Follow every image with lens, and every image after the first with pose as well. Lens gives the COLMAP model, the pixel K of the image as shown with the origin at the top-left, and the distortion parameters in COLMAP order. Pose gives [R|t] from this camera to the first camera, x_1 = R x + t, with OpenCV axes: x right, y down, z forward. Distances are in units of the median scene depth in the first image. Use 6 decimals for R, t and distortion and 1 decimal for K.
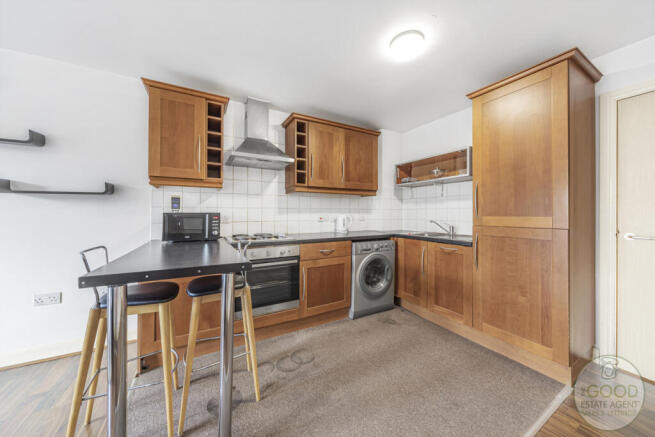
lens RADIAL K [[228.1, 0, 326.7], [0, 228.1, 213.1], [0, 0, 1]] dist [0.000199, 0.000023]
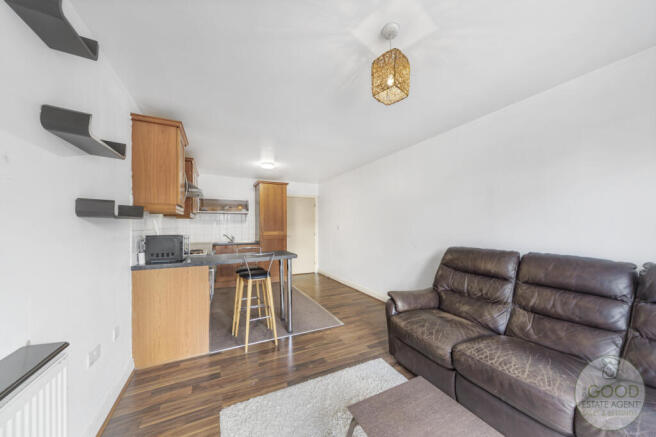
lens RADIAL K [[231.0, 0, 328.6], [0, 231.0, 222.9], [0, 0, 1]] dist [-0.000344, -0.000065]
pose [[0.044498, 0.011028, 0.998949, -1.478336], [0.000512, 0.999939, -0.011062, -0.043293], [-0.999009, 0.001003, 0.044489, 0.140567]]
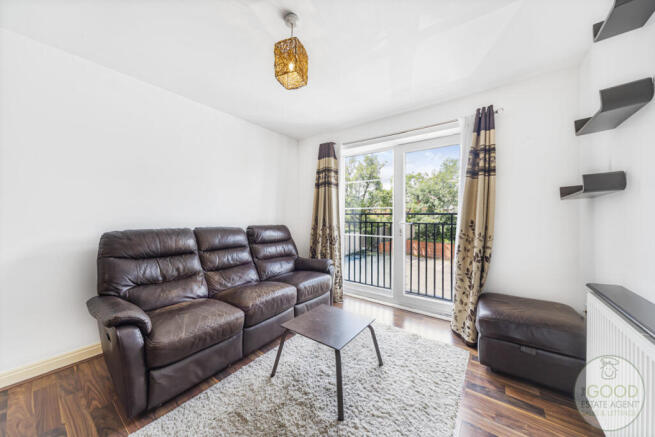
lens RADIAL K [[227.6, 0, 327.5], [0, 227.6, 218.5], [0, 0, 1]] dist [0.000582, 0.000051]
pose [[-0.910219, -0.010950, -0.413982, -0.732982], [-0.012517, 0.999921, 0.001074, 0.003515], [0.413938, 0.006160, -0.910284, 0.613380]]
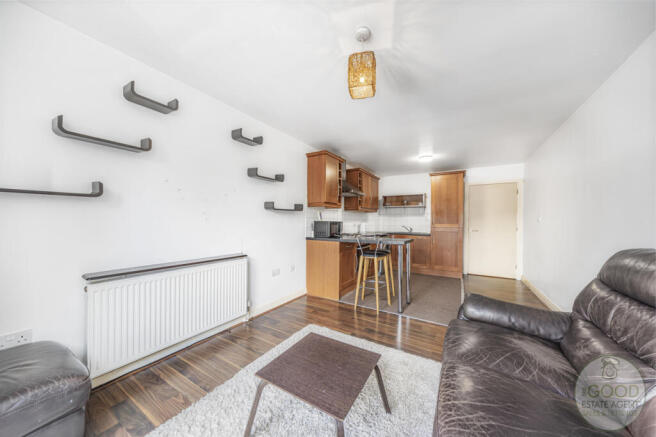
lens RADIAL K [[227.9, 0, 328.0], [0, 227.9, 218.5], [0, 0, 1]] dist [0.000582, 0.000051]
pose [[0.872341, 0.011717, 0.488758, -1.292102], [-0.007958, 0.999921, -0.009767, -0.007360], [-0.488834, 0.004631, 0.872365, -0.502040]]
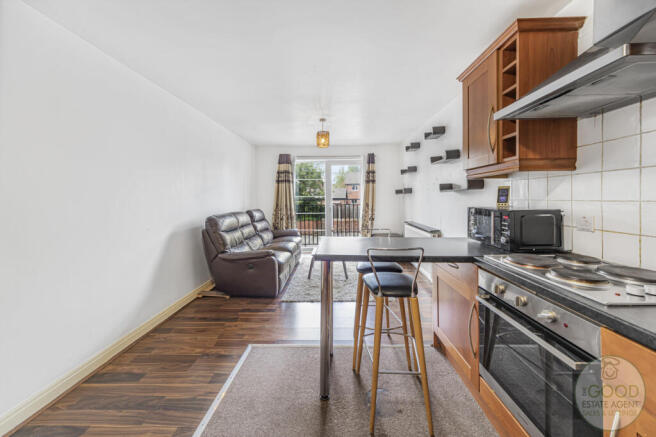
lens RADIAL K [[232.1, 0, 329.3], [0, 232.1, 200.1], [0, 0, 1]] dist [-0.000072, 0.000001]
pose [[-0.506815, 0.012043, -0.861971, 0.308567], [0.012337, 0.999901, 0.006716, -0.035958], [0.861967, -0.007231, -0.506913, 0.779646]]
